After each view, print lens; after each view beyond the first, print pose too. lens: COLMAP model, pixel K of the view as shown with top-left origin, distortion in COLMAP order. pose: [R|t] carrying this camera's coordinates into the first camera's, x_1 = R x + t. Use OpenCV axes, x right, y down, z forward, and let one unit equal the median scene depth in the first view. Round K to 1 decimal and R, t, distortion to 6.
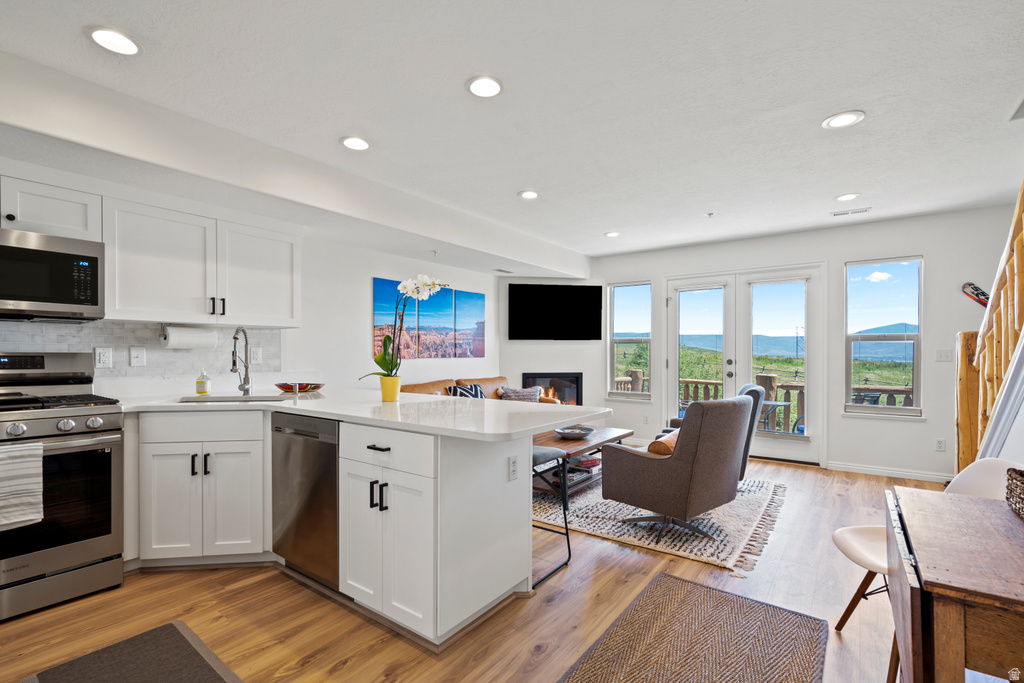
lens RADIAL K [[467.1, 0, 511.0], [0, 467.1, 352.1], [0, 0, 1]] dist [-0.003876, 0.002354]
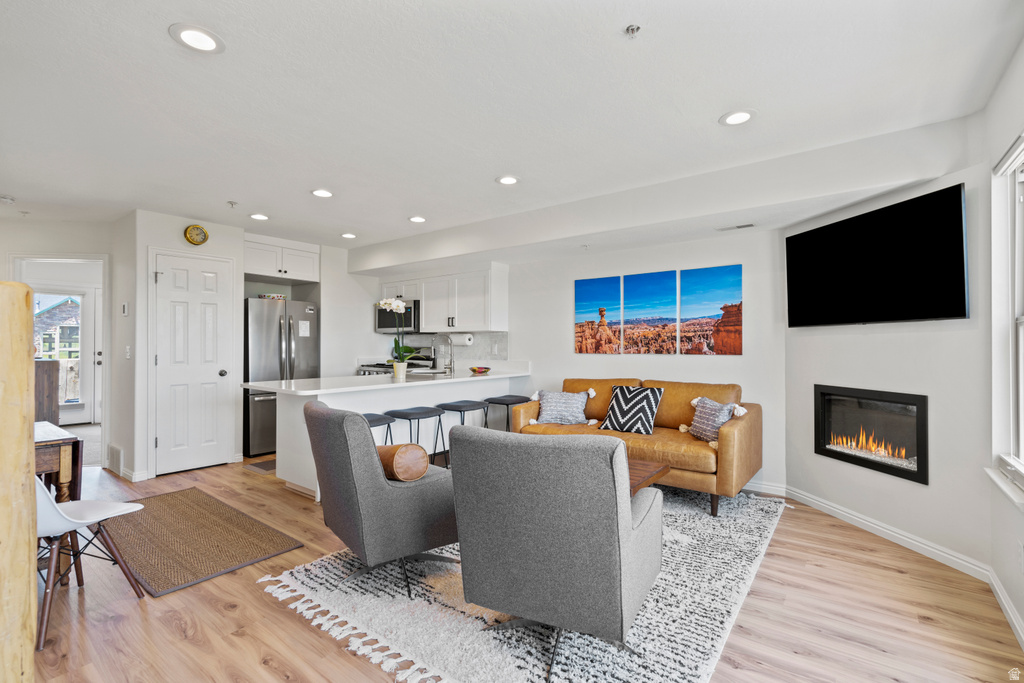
lens RADIAL K [[467.1, 0, 514.6], [0, 467.1, 339.0], [0, 0, 1]] dist [-0.003876, 0.002354]
pose [[-0.008965, -0.011026, -0.999899, 1.106583], [0.002022, 0.999937, -0.011044, -0.009969], [0.999958, -0.002121, -0.008942, 1.158380]]
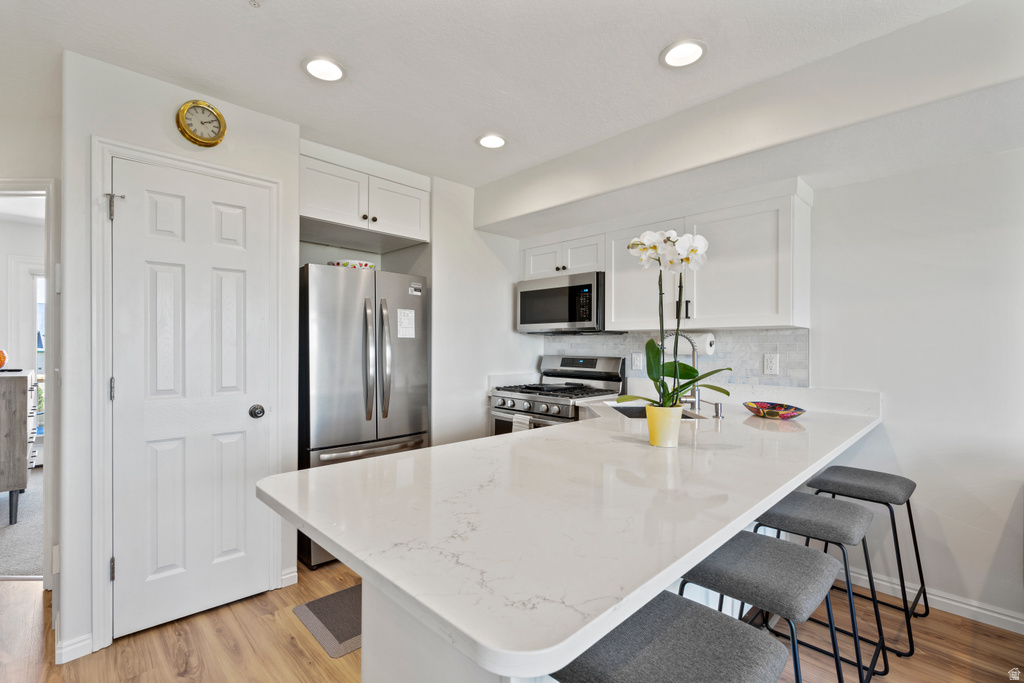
lens RADIAL K [[467.1, 0, 512.9], [0, 467.1, 348.5], [0, 0, 1]] dist [-0.003876, 0.002354]
pose [[-0.162320, 0.004202, -0.986729, 0.318300], [-0.003044, 0.999984, 0.004759, -0.022207], [0.986733, 0.003776, -0.162305, 0.747402]]
